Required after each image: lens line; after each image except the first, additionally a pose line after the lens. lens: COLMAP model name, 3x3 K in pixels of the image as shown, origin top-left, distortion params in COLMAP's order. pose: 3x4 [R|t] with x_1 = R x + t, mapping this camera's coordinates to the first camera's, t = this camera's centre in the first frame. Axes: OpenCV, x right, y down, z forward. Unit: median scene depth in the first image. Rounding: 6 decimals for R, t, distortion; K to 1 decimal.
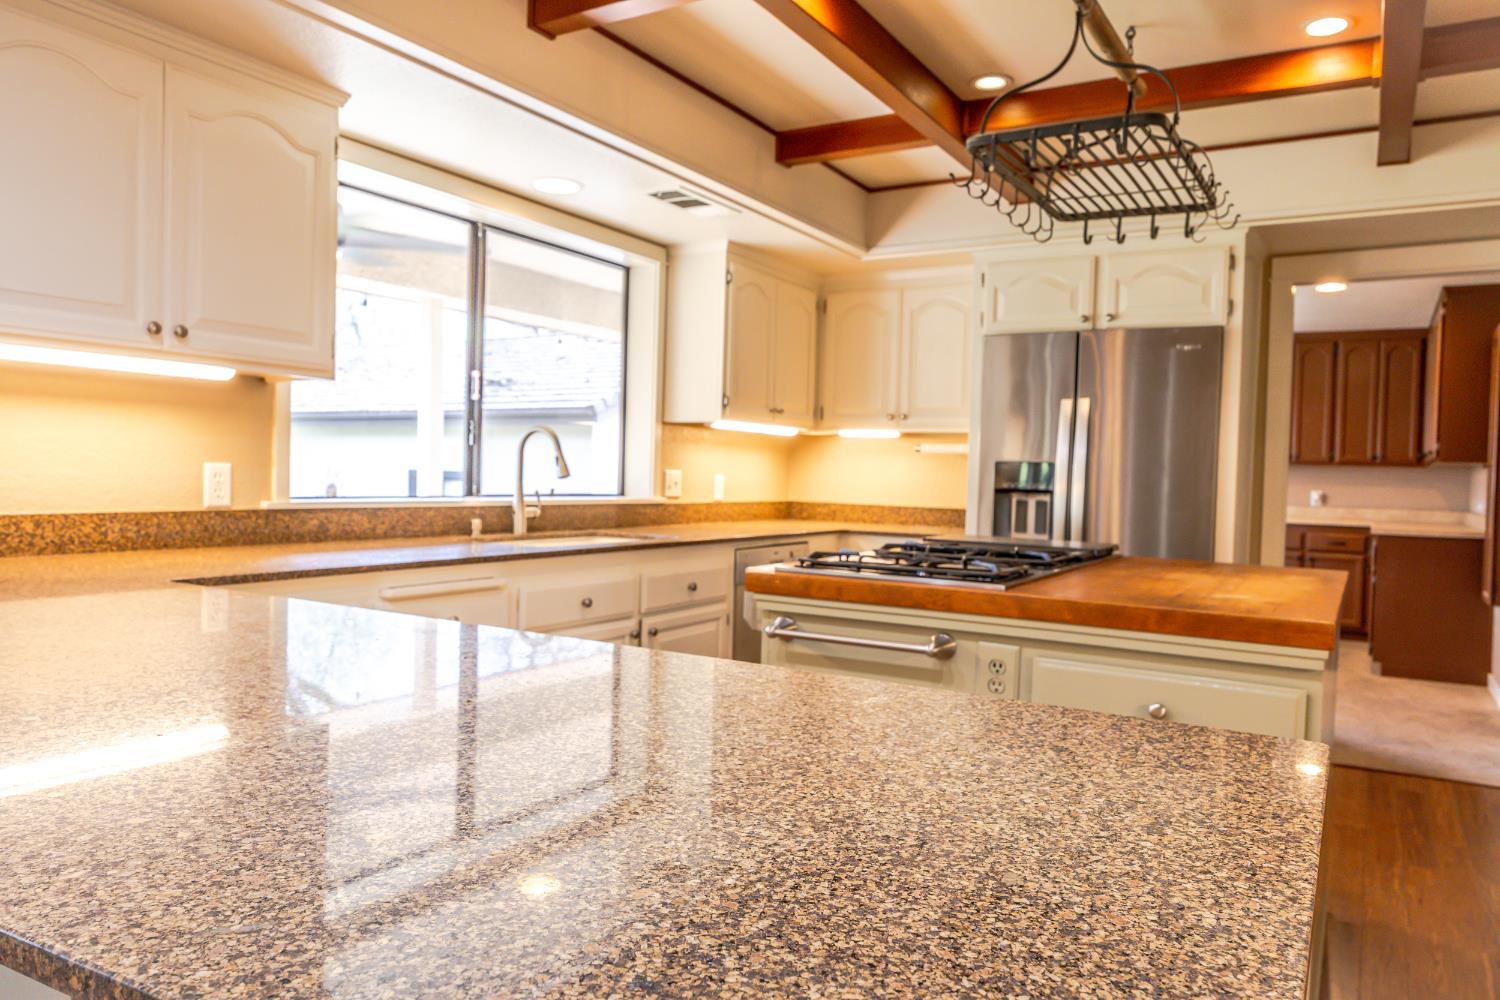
lens RADIAL K [[1017.4, 0, 755.3], [0, 1017.4, 495.7], [0, 0, 1]] dist [0.008867, 0.002418]
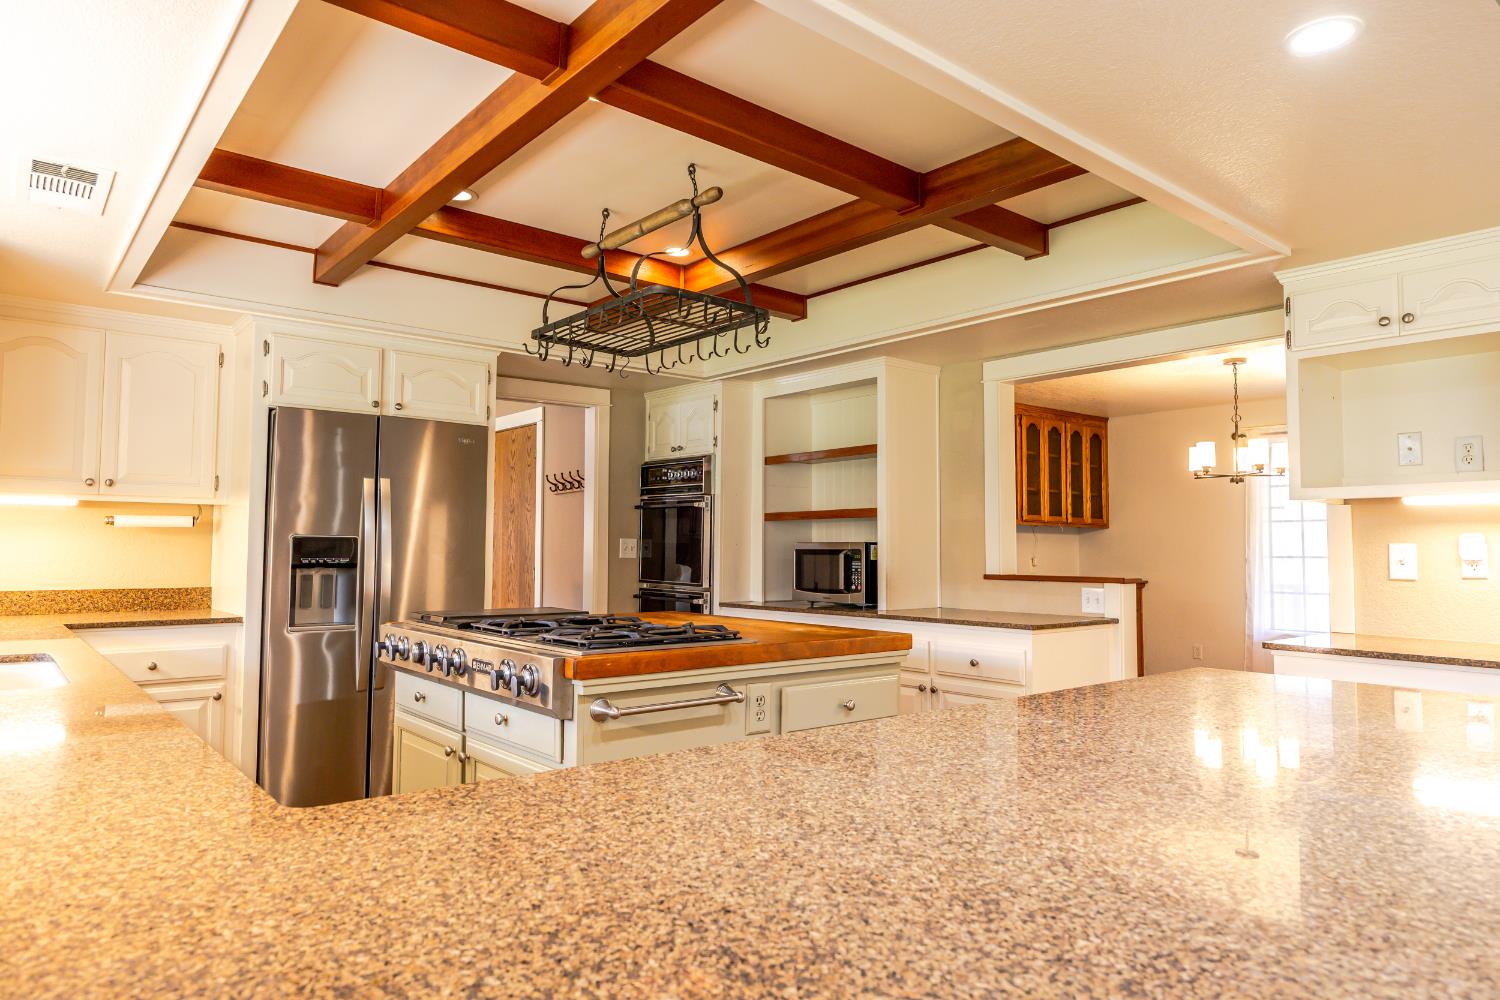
lens RADIAL K [[924.7, 0, 750.7], [0, 924.7, 503.6], [0, 0, 1]] dist [0.007153, -0.000547]
pose [[0.316979, 0.017577, 0.948270, -0.461987], [0.023717, 0.999369, -0.026452, -0.031165], [-0.948136, 0.030874, 0.316362, 0.297306]]
